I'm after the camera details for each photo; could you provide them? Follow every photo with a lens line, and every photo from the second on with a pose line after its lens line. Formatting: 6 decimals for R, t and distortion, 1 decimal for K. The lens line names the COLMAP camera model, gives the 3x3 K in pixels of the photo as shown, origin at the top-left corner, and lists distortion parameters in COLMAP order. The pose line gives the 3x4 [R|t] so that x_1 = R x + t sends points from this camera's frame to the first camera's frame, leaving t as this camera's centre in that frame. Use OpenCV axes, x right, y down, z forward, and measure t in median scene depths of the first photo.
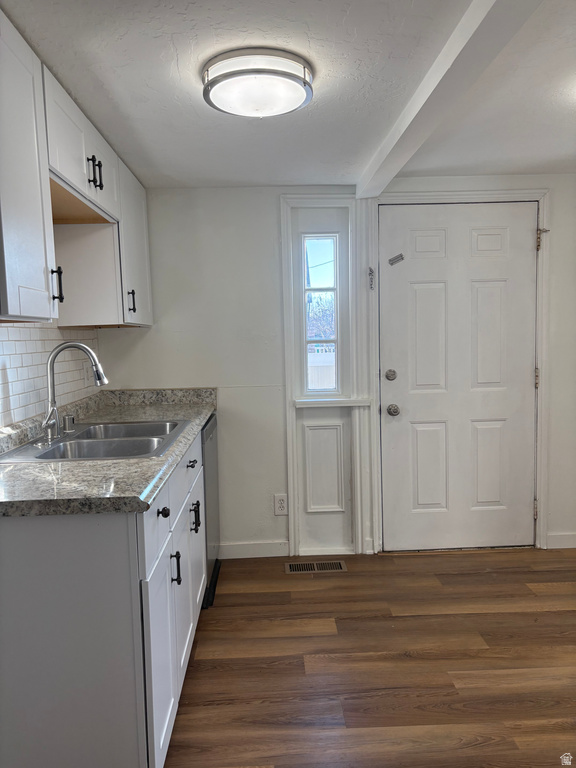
lens RADIAL K [[580.9, 0, 288.0], [0, 580.9, 384.0], [0, 0, 1]] dist [0.054145, -0.055021]
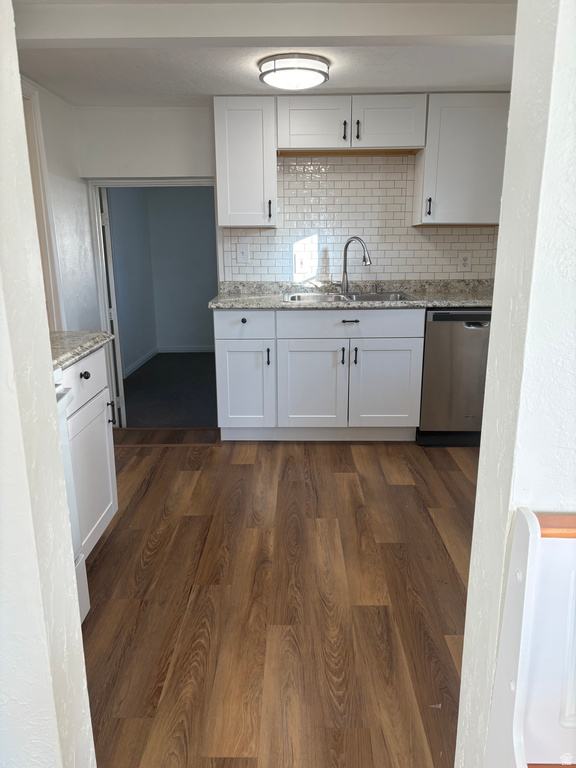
lens RADIAL K [[580.9, 0, 288.0], [0, 580.9, 384.0], [0, 0, 1]] dist [0.054145, -0.055021]
pose [[-0.056001, 0.270049, -0.961217, 1.350191], [-0.077134, 0.958680, 0.273831, -0.109792], [0.995447, 0.089477, -0.032857, 0.888544]]
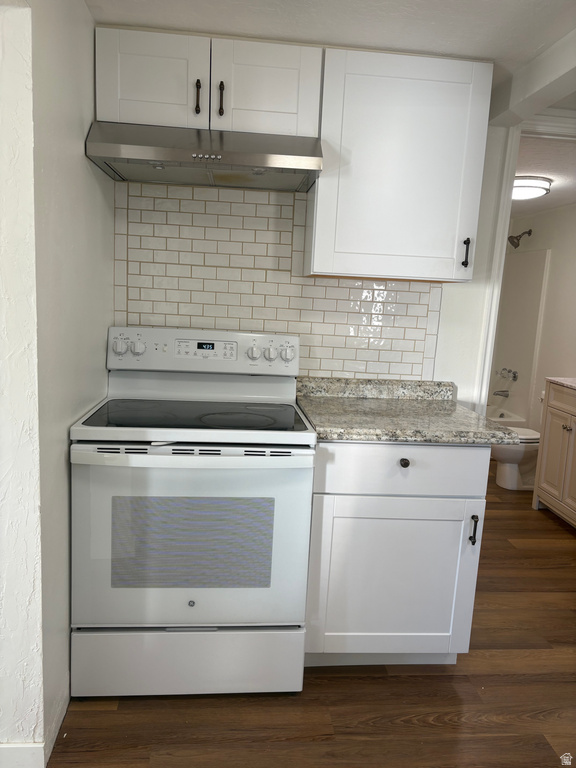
lens RADIAL K [[580.9, 0, 288.0], [0, 580.9, 384.0], [0, 0, 1]] dist [0.054145, -0.055021]
pose [[-0.998017, -0.020532, -0.059500, 0.666256], [-0.034191, 0.970515, 0.238602, -0.134410], [0.052847, 0.240163, -0.969293, 1.295371]]
